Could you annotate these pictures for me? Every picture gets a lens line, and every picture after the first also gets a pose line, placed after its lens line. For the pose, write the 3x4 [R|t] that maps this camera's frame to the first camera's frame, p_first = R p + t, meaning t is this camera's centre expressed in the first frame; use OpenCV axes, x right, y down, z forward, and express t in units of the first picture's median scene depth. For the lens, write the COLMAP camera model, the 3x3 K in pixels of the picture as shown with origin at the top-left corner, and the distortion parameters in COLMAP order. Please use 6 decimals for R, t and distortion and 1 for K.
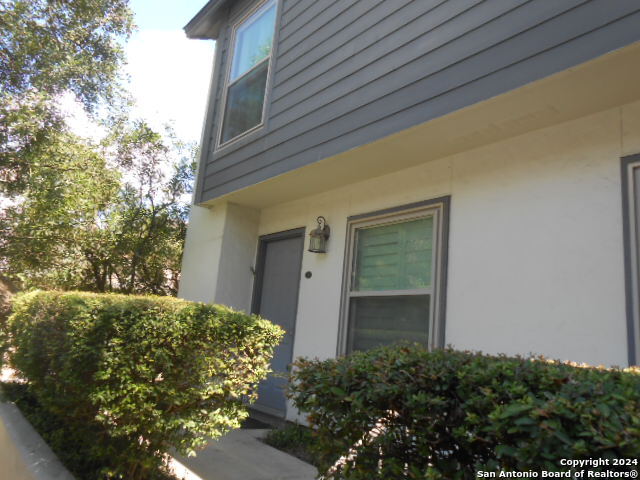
lens RADIAL K [[498.4, 0, 319.9], [0, 498.4, 238.9], [0, 0, 1]] dist [-0.043738, 0.055821]
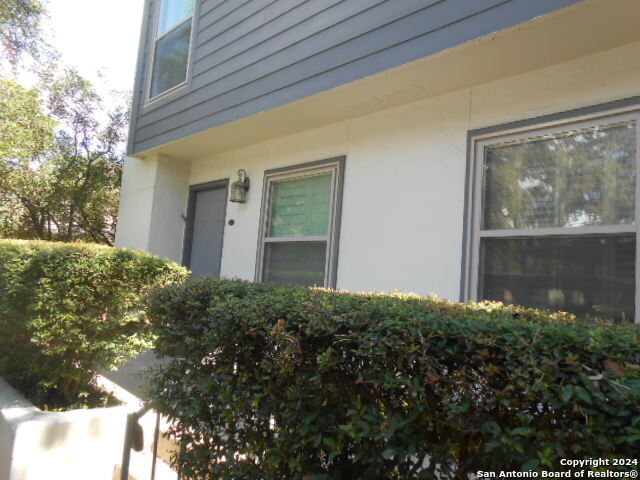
lens RADIAL K [[498.4, 0, 318.9], [0, 498.4, 241.5], [0, 0, 1]] dist [-0.043738, 0.055821]
pose [[0.995842, -0.001915, 0.091072, 0.080272], [-0.008868, 0.992993, 0.117841, -0.021068], [-0.090660, -0.118159, 0.988847, -0.138617]]
